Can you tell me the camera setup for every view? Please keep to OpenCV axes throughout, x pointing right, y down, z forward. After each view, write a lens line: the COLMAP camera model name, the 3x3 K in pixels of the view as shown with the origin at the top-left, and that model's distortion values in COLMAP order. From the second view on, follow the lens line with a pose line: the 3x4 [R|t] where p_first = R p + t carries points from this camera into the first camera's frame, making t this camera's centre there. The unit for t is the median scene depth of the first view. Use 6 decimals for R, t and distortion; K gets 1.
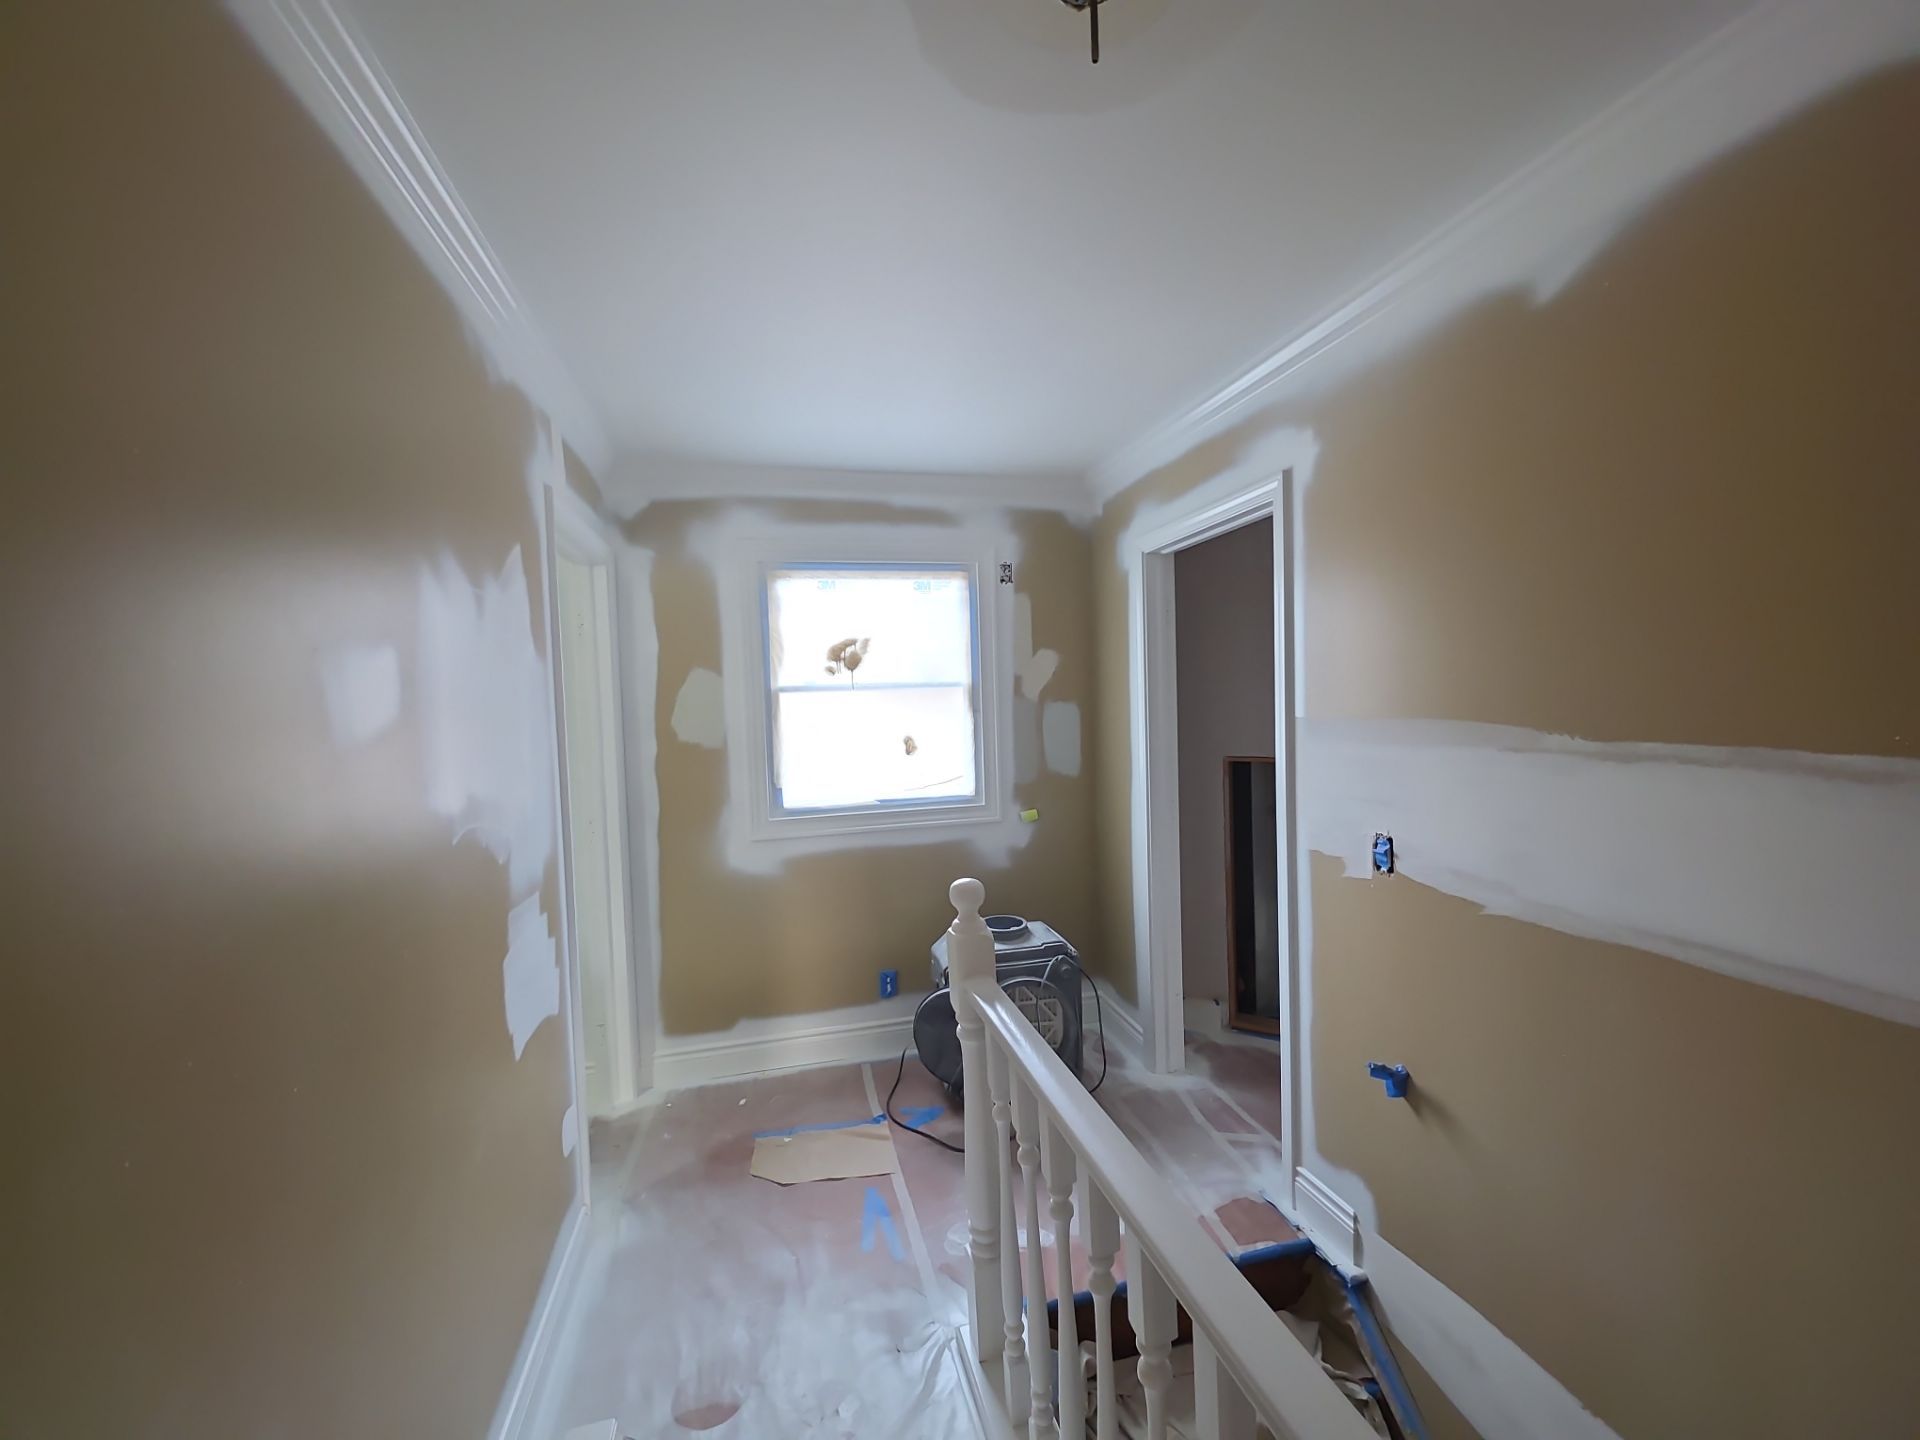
lens RADIAL K [[749.7, 0, 949.7], [0, 749.7, 724.1], [0, 0, 1]] dist [0.015026, -0.010078]
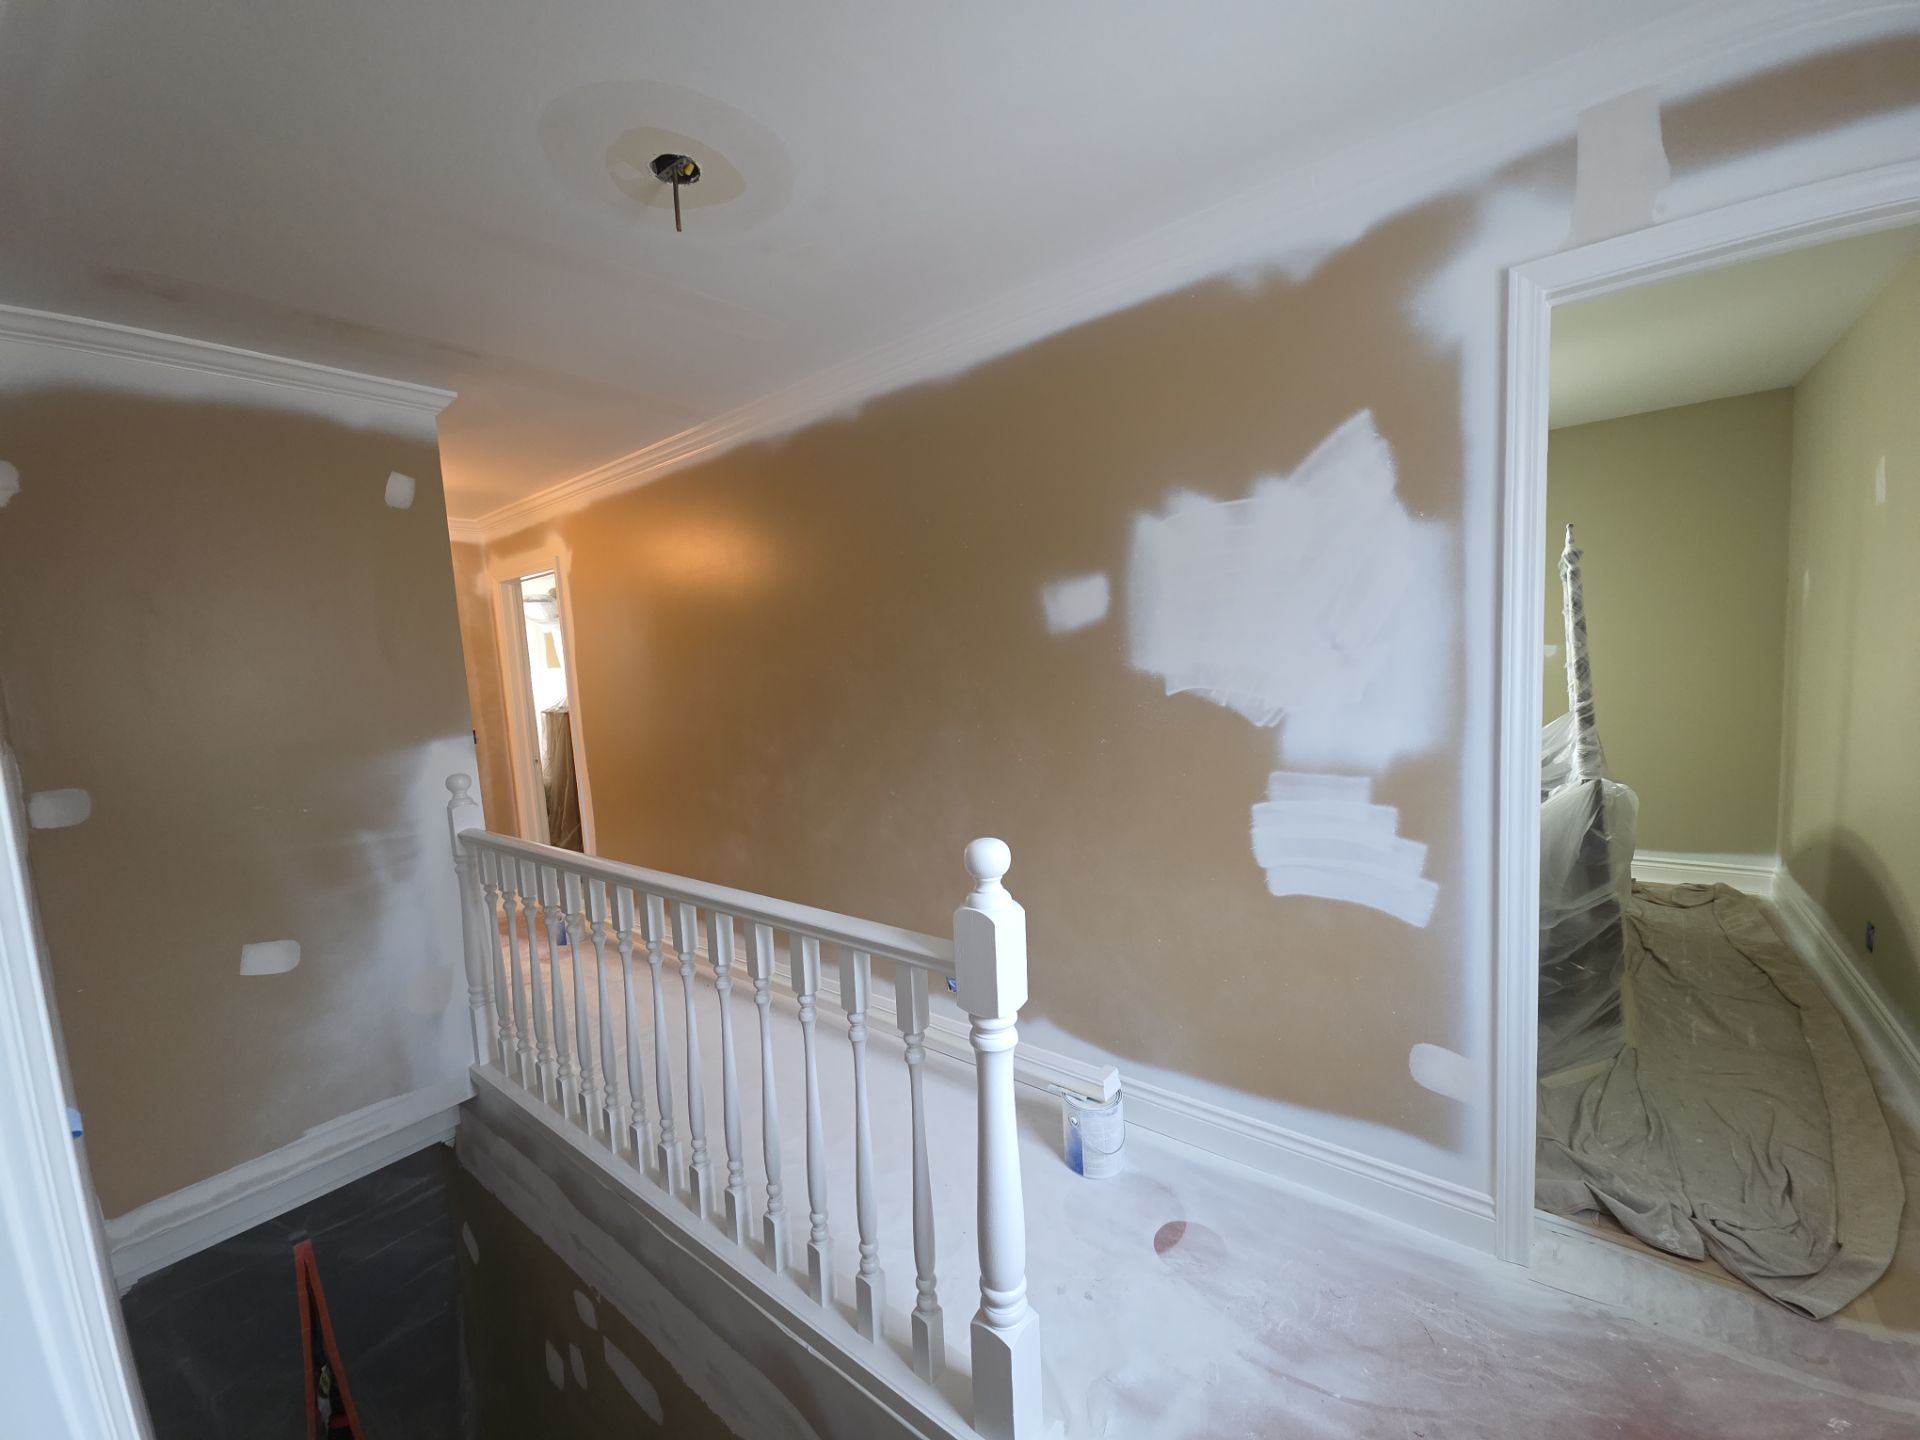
lens RADIAL K [[749.7, 0, 949.7], [0, 749.7, 724.1], [0, 0, 1]] dist [0.015026, -0.010078]
pose [[-0.791604, 0.141590, -0.594403, 0.432228], [0.063857, 0.986625, 0.149977, -0.026359], [0.607688, 0.080766, -0.790058, 1.393761]]
